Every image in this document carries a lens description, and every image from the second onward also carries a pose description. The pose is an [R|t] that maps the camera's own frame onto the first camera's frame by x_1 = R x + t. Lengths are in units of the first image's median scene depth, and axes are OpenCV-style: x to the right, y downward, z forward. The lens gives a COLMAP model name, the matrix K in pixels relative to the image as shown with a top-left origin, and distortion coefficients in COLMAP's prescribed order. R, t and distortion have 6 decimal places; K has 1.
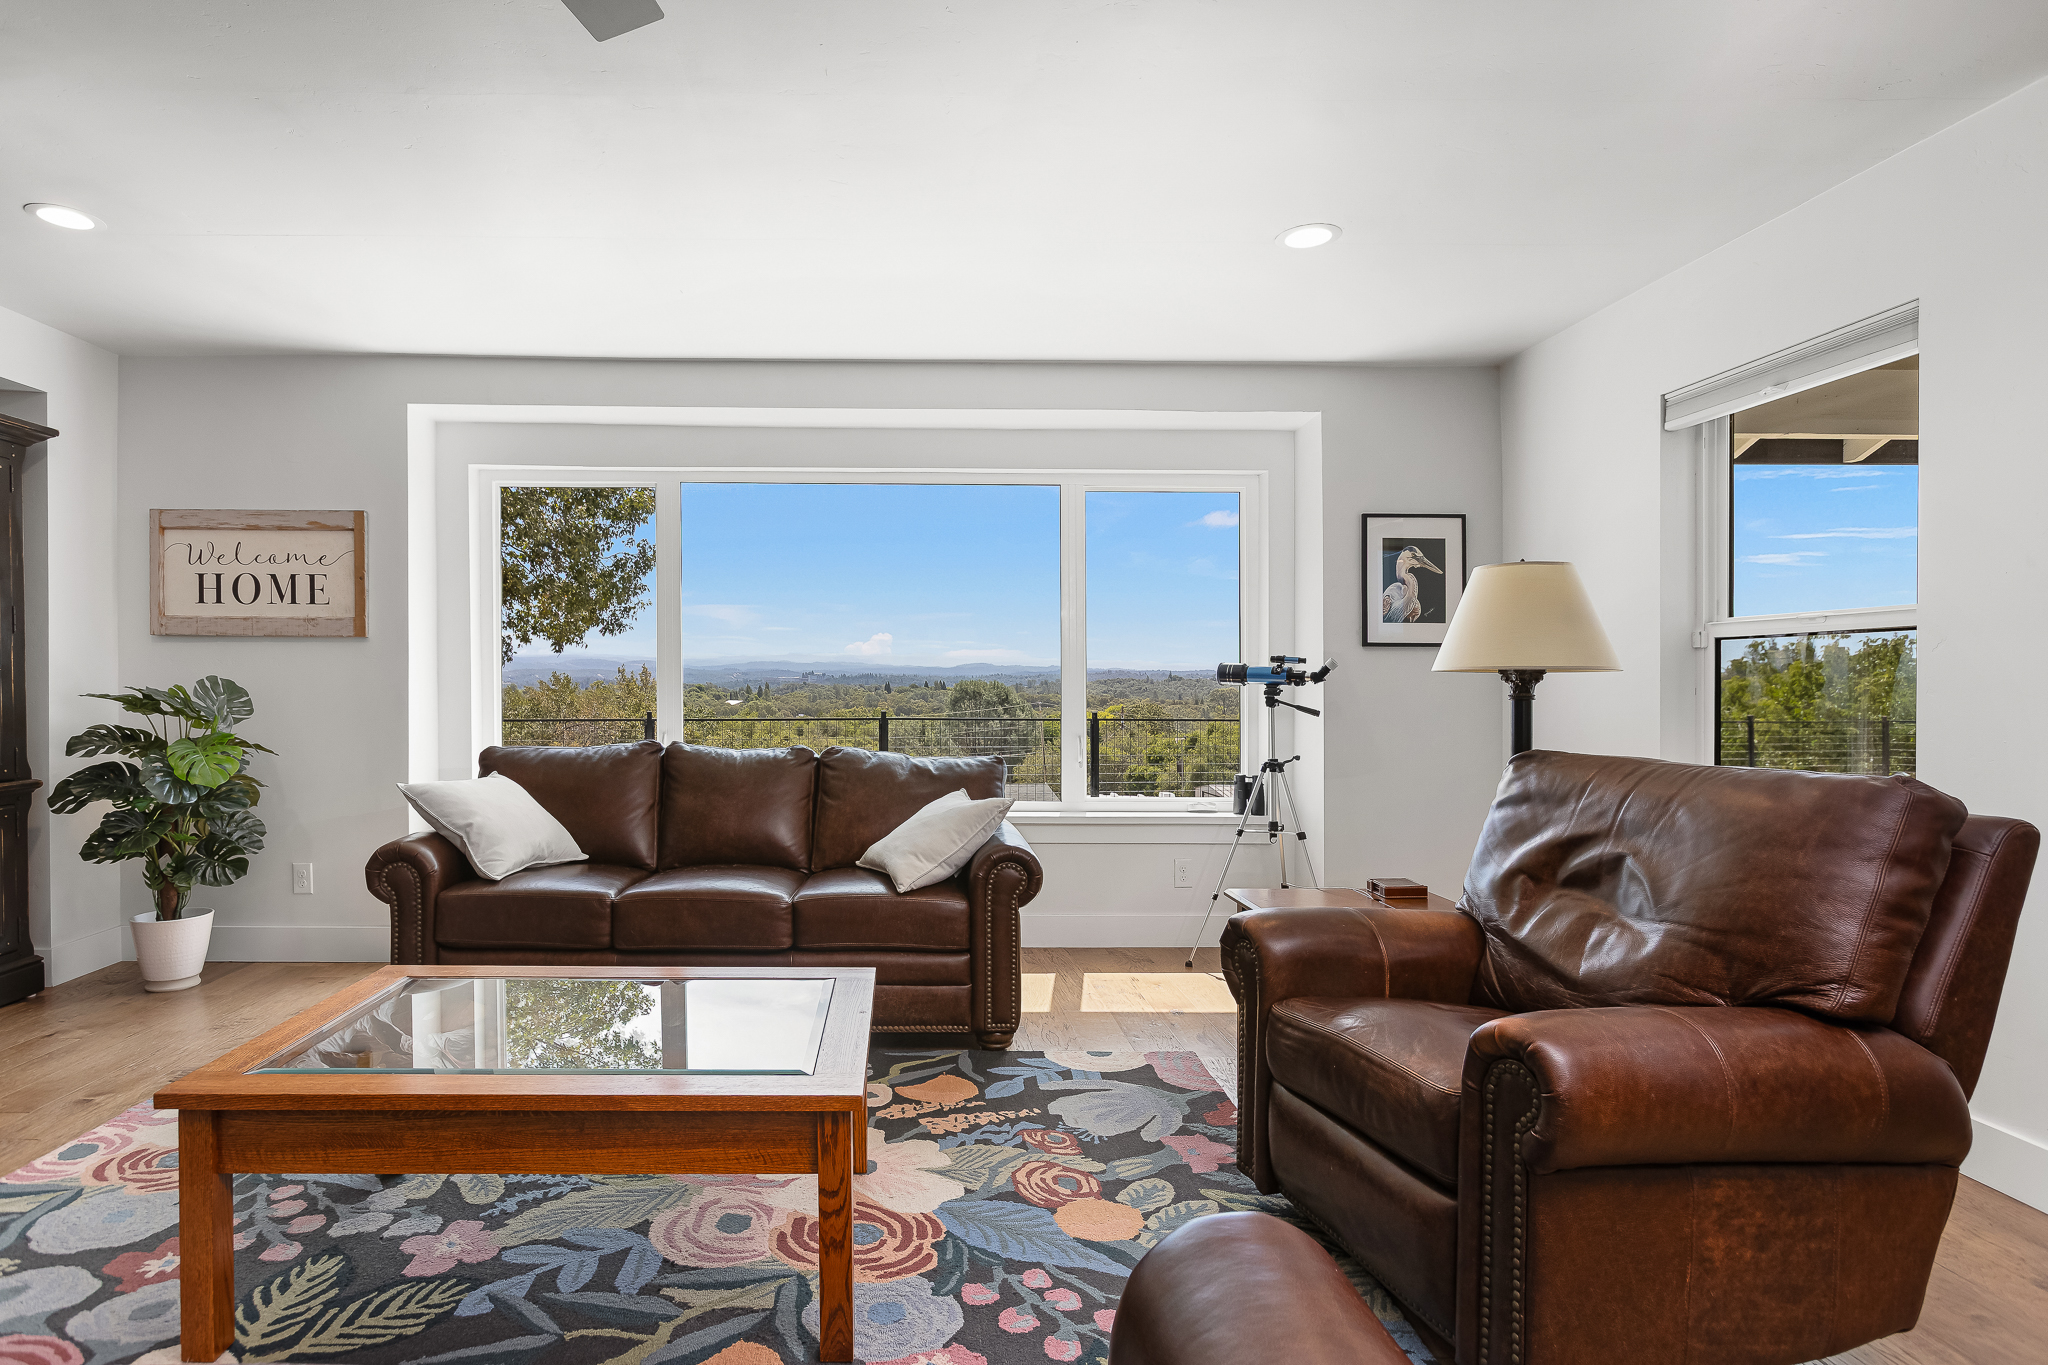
lens RADIAL K [[1066.9, 0, 1022.3], [0, 1066.9, 685.4], [0, 0, 1]] dist [-0.000071, 0.000947]
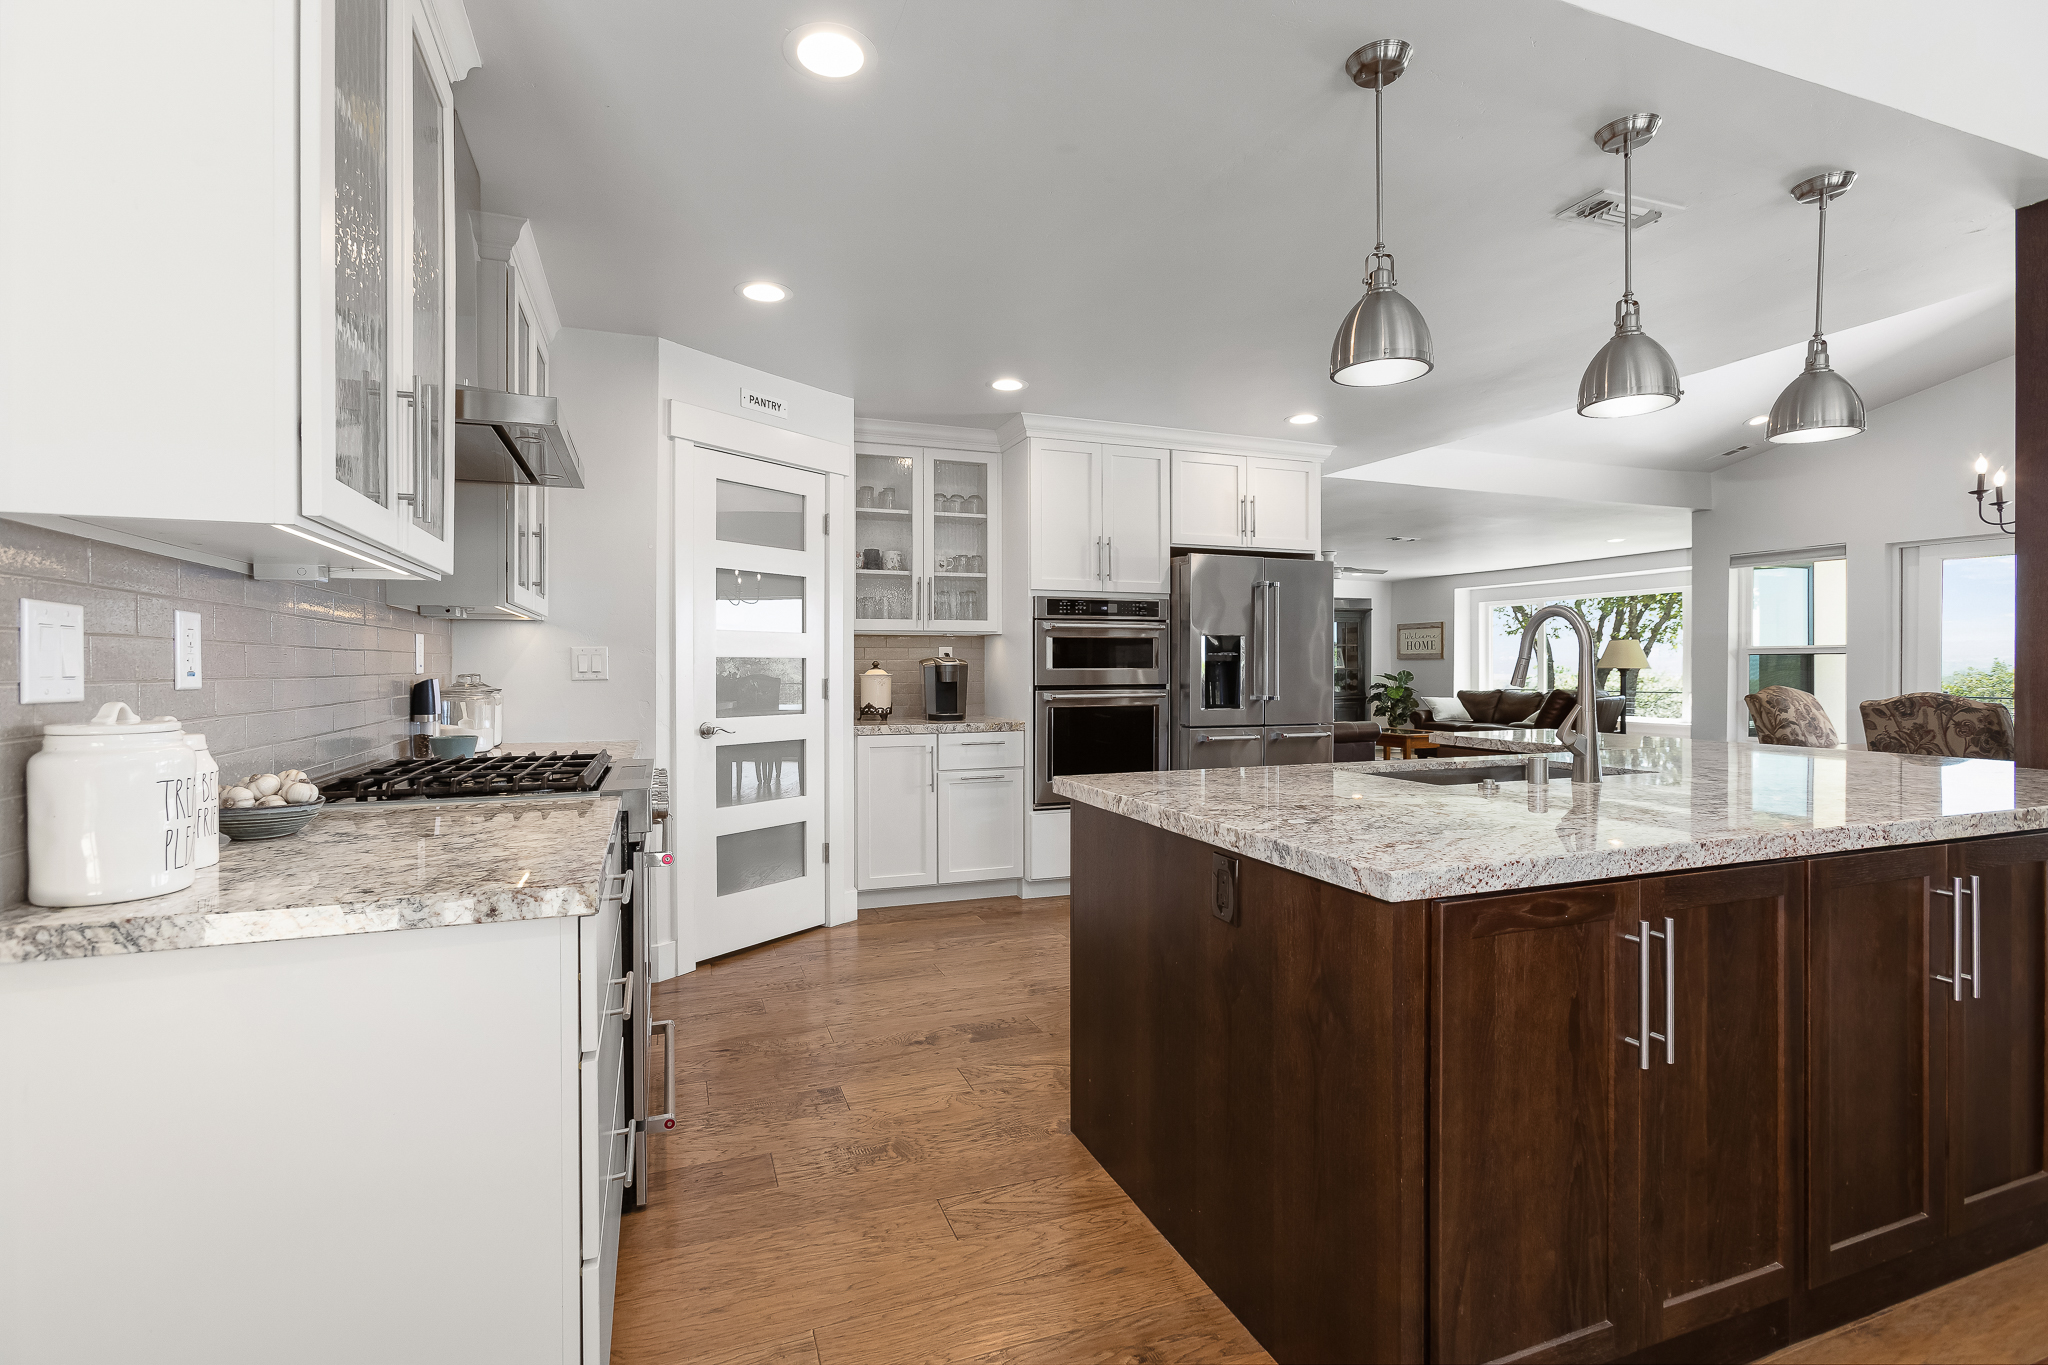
lens RADIAL K [[952.7, 0, 1024.0], [0, 952.7, 682.5], [0, 0, 1]] dist [-0.001096, -0.000048]
pose [[0.320141, 0.011797, -0.947297, 1.817794], [-0.001536, 0.999928, 0.011934, -0.003489], [0.947369, -0.002365, 0.320136, -1.215040]]
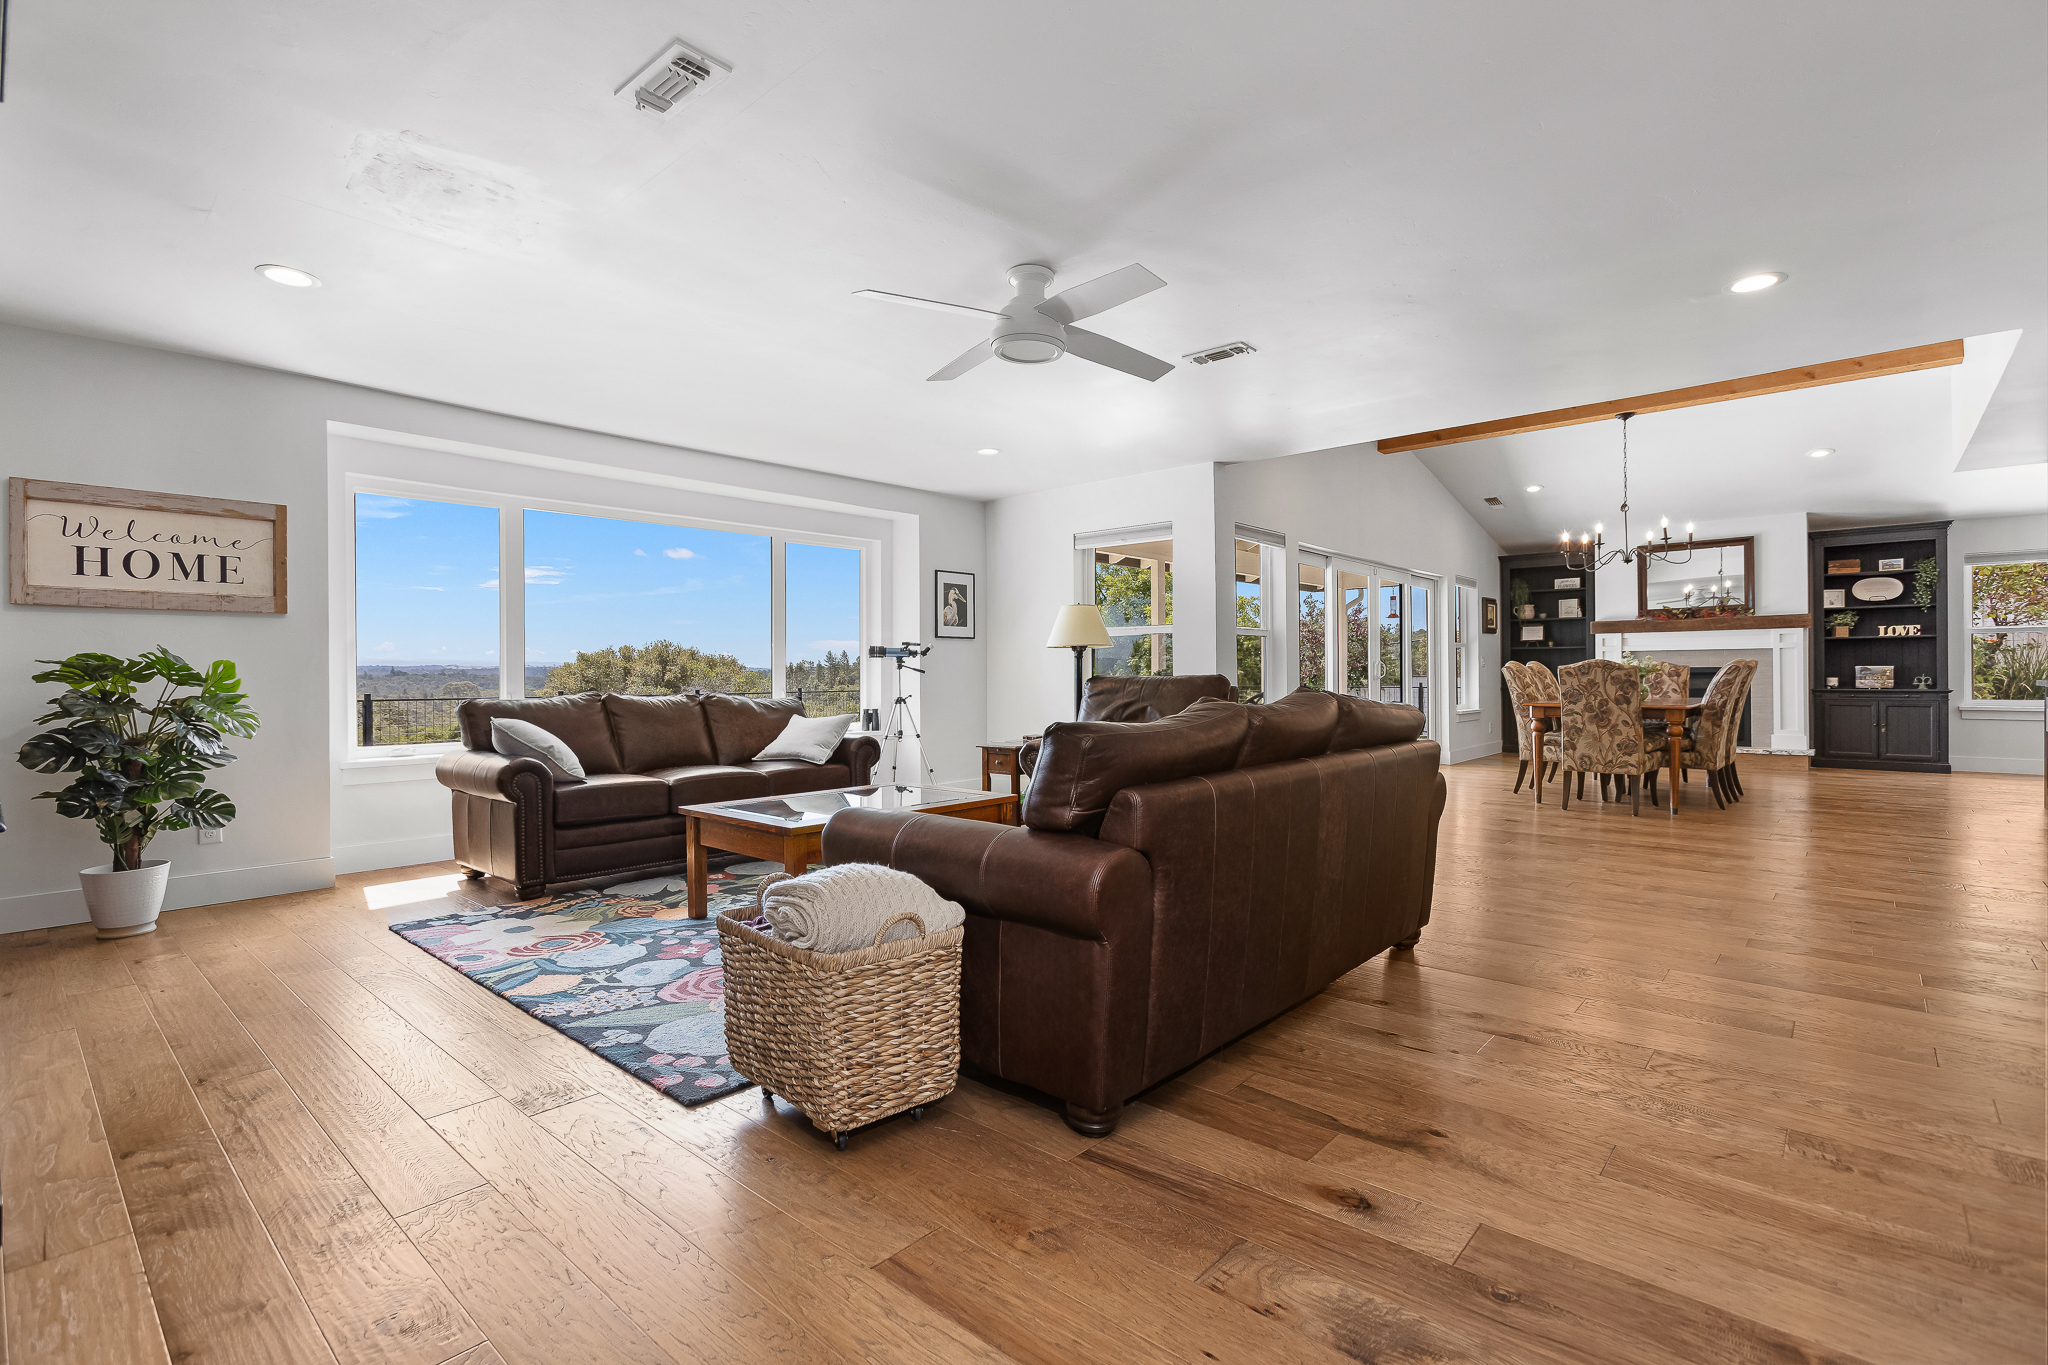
lens RADIAL K [[952.7, 0, 1024.0], [0, 952.7, 682.5], [0, 0, 1]] dist [-0.001096, -0.000048]
pose [[0.685439, -0.015296, 0.727969, -0.825285], [0.014774, 0.999866, 0.007098, 0.034381], [-0.727980, 0.005890, 0.685573, -0.300541]]
